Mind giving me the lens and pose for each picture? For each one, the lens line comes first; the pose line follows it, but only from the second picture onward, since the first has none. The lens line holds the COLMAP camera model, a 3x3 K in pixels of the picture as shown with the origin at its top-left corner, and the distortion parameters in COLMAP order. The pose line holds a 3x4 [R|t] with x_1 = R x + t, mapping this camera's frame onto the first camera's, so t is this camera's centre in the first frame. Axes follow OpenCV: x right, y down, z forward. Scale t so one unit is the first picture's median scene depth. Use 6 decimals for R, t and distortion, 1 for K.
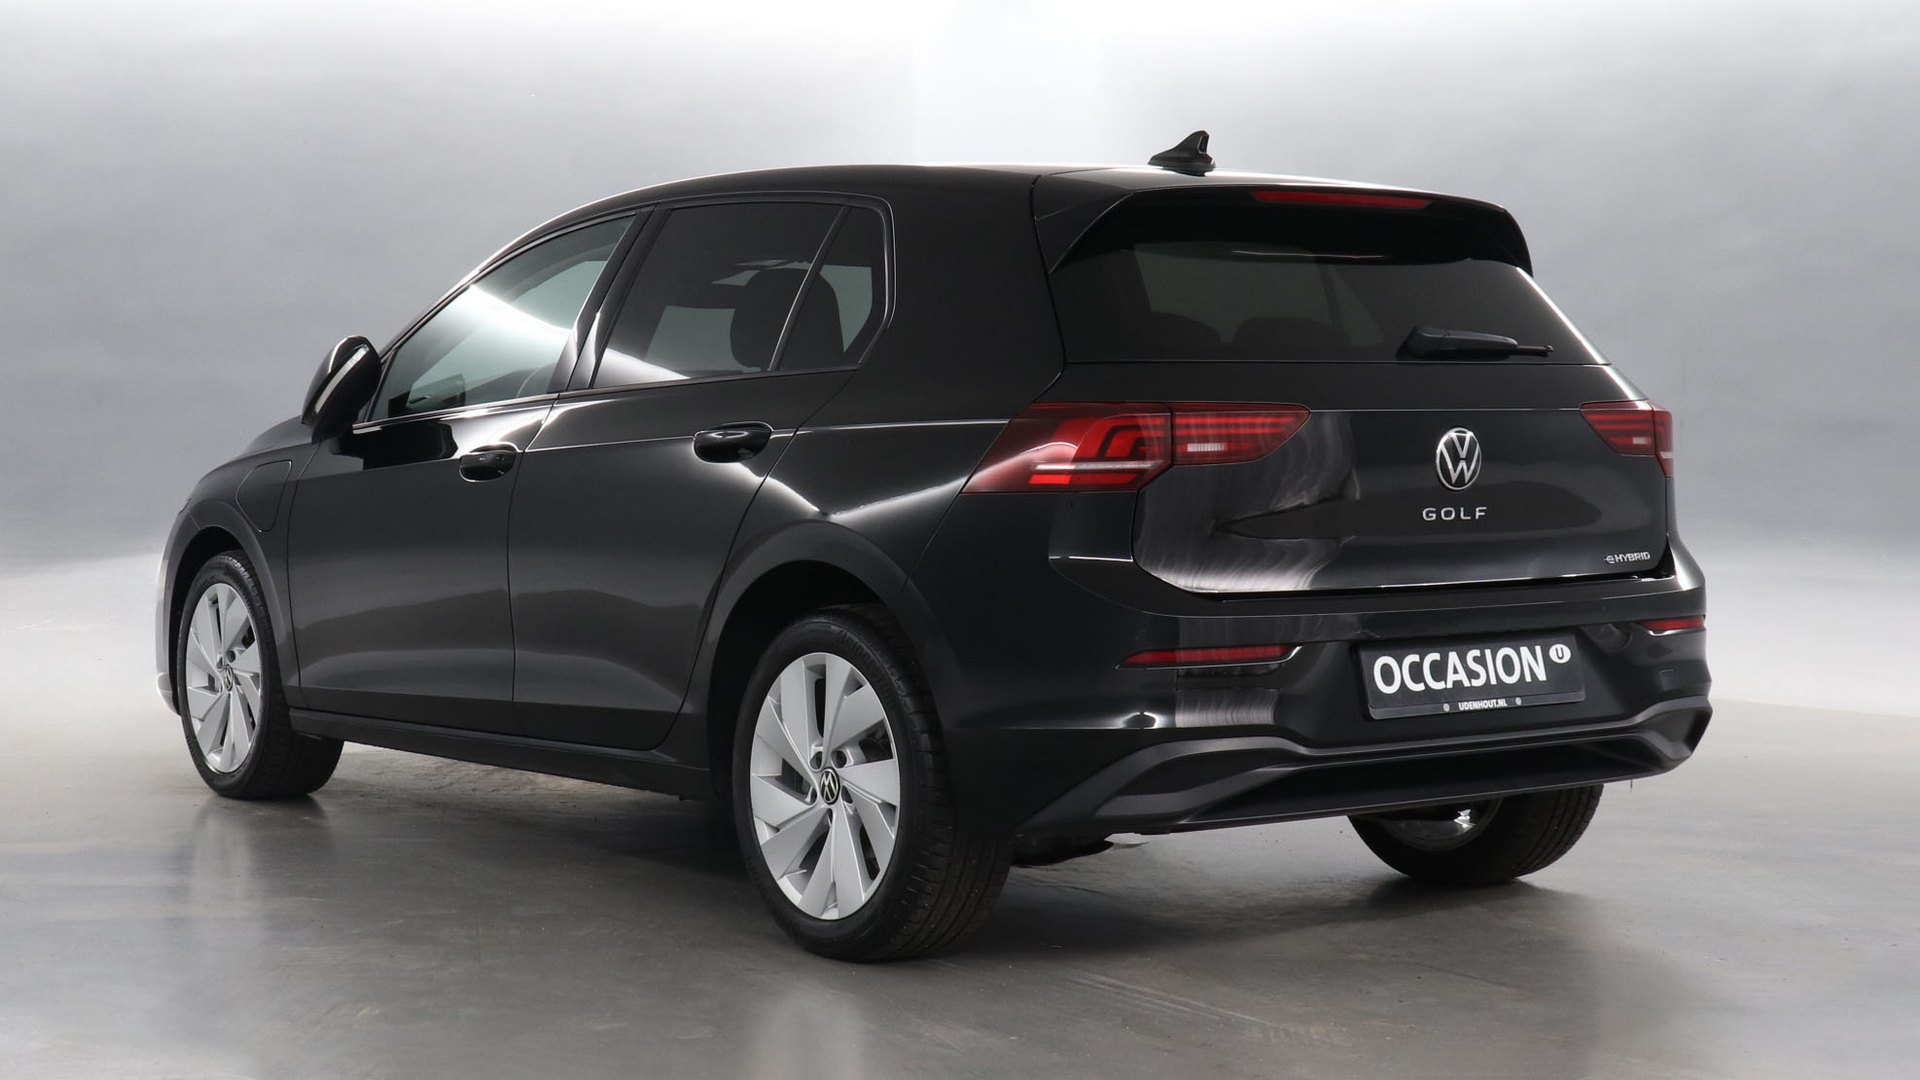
lens RADIAL K [[3595.6, 0, 952.0], [0, 3595.6, 530.2], [0, 0, 1]] dist [-0.286211, 0.000000]
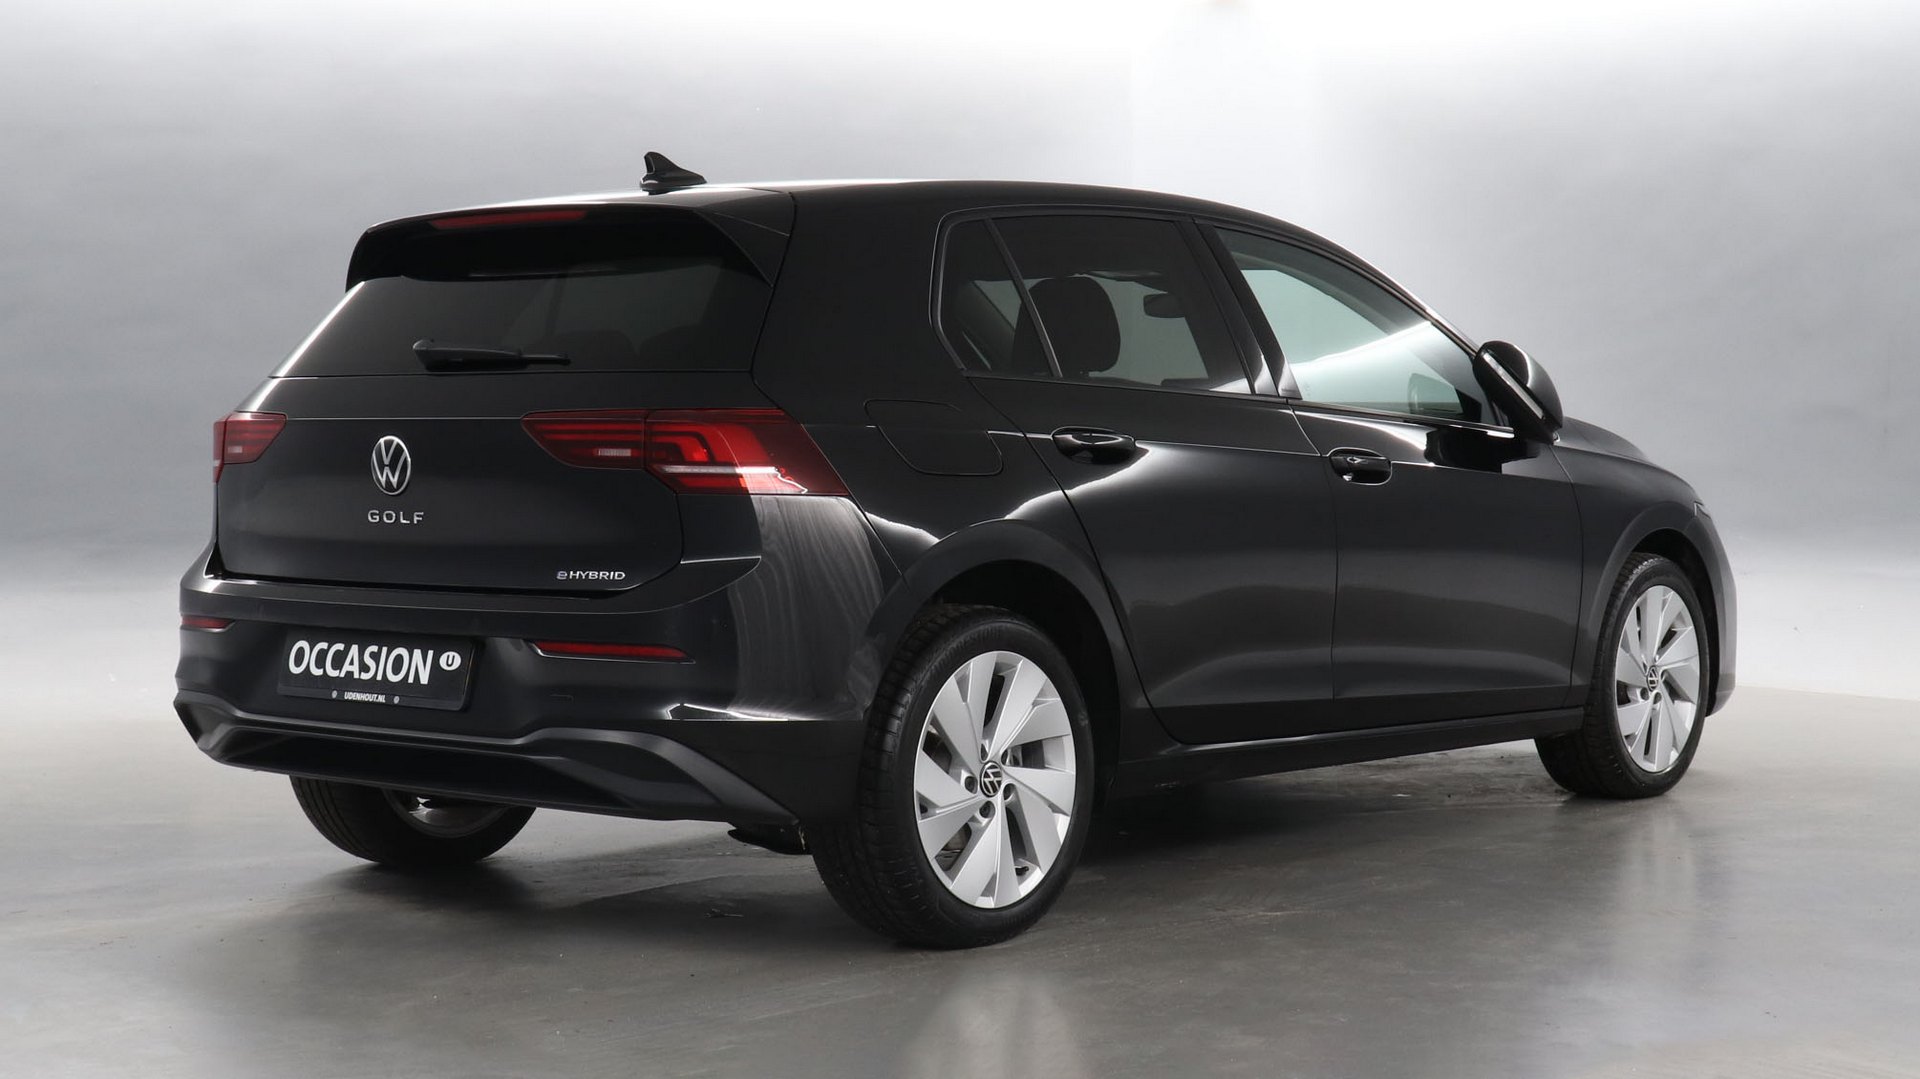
lens RADIAL K [[3595.6, 0, 956.7], [0, 3595.6, 537.5], [0, 0, 1]] dist [-0.286211, 0.000000]
pose [[0.216762, 0.042290, -0.975308, 1.207335], [-0.040567, 0.998588, 0.034283, -0.041450], [0.975381, 0.032134, 0.218171, 0.933998]]
